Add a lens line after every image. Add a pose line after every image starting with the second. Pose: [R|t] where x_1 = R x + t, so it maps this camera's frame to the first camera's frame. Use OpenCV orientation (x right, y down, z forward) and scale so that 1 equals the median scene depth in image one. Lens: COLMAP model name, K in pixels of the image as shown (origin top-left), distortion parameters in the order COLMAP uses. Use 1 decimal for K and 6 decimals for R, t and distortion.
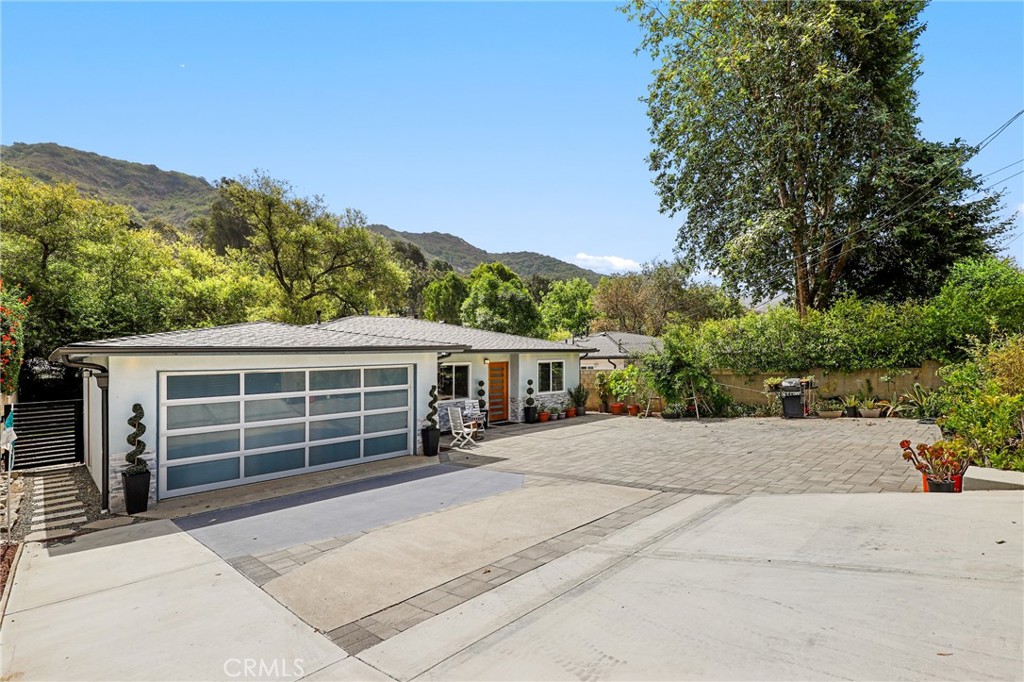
lens RADIAL K [[504.8, 0, 512.0], [0, 504.8, 341.0], [0, 0, 1]] dist [-0.000217, 0.000556]
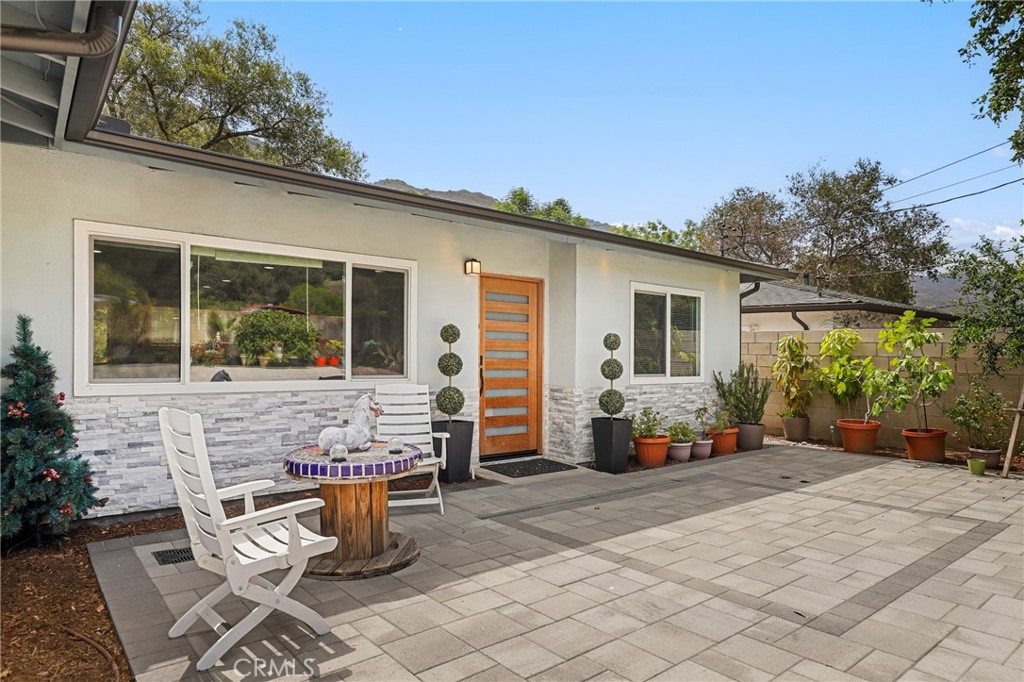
lens RADIAL K [[592.3, 0, 495.3], [0, 592.3, 345.6], [0, 0, 1]] dist [0.003183, 0.000564]
pose [[0.991300, 0.036321, -0.126507, 0.010025], [-0.033685, 0.999170, 0.022918, 0.077557], [0.127235, -0.018457, 0.991701, 0.613814]]
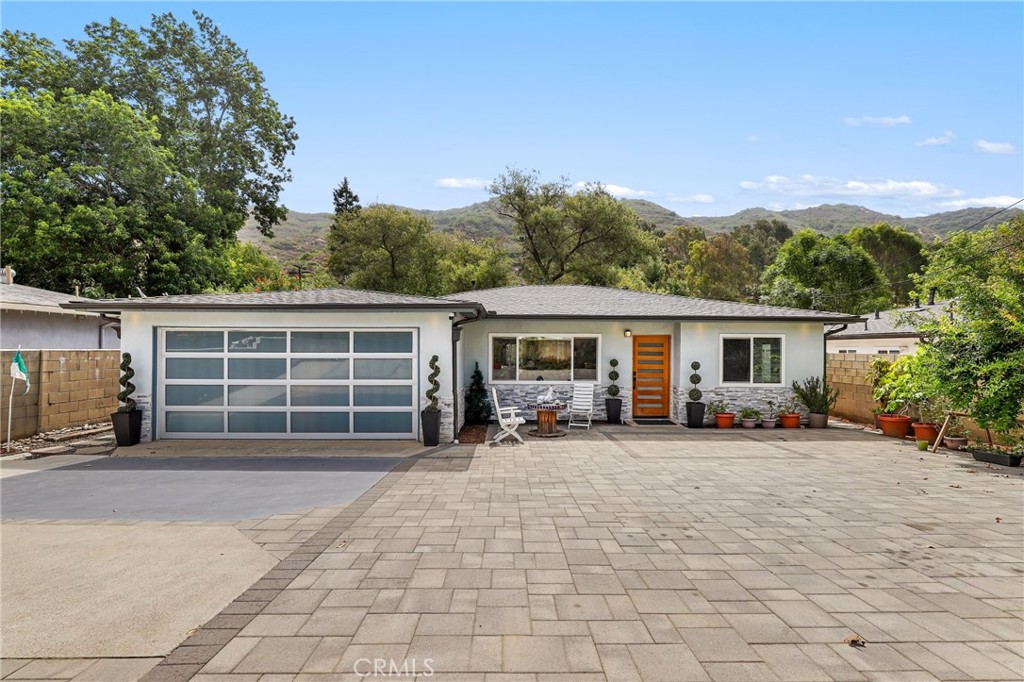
lens RADIAL K [[455.7, 0, 531.7], [0, 455.7, 344.5], [0, 0, 1]] dist [0.002508, 0.000097]
pose [[0.714138, 0.019694, -0.699728, 0.298228], [0.001524, 0.999558, 0.029689, 0.035384], [0.700004, -0.022268, 0.713792, 0.418668]]
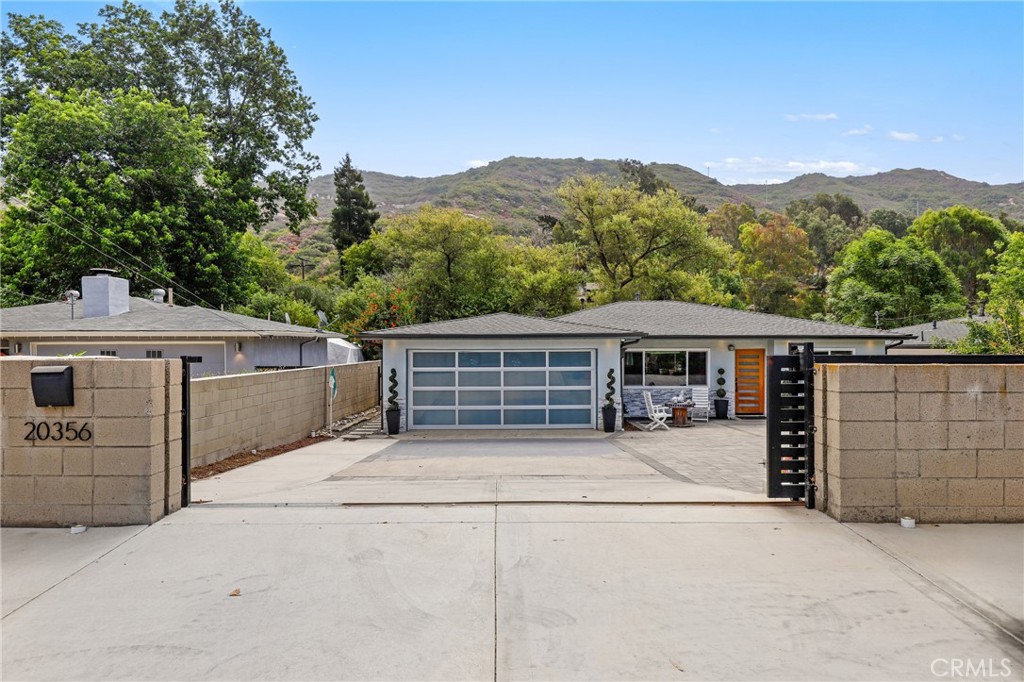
lens RADIAL K [[598.1, 0, 521.9], [0, 598.1, 335.3], [0, 0, 1]] dist [0.002166, -0.000820]
pose [[0.718002, 0.011543, -0.695945, 0.417640], [0.008782, 0.999633, 0.025640, -0.013194], [0.695986, -0.024521, 0.717637, -0.045183]]
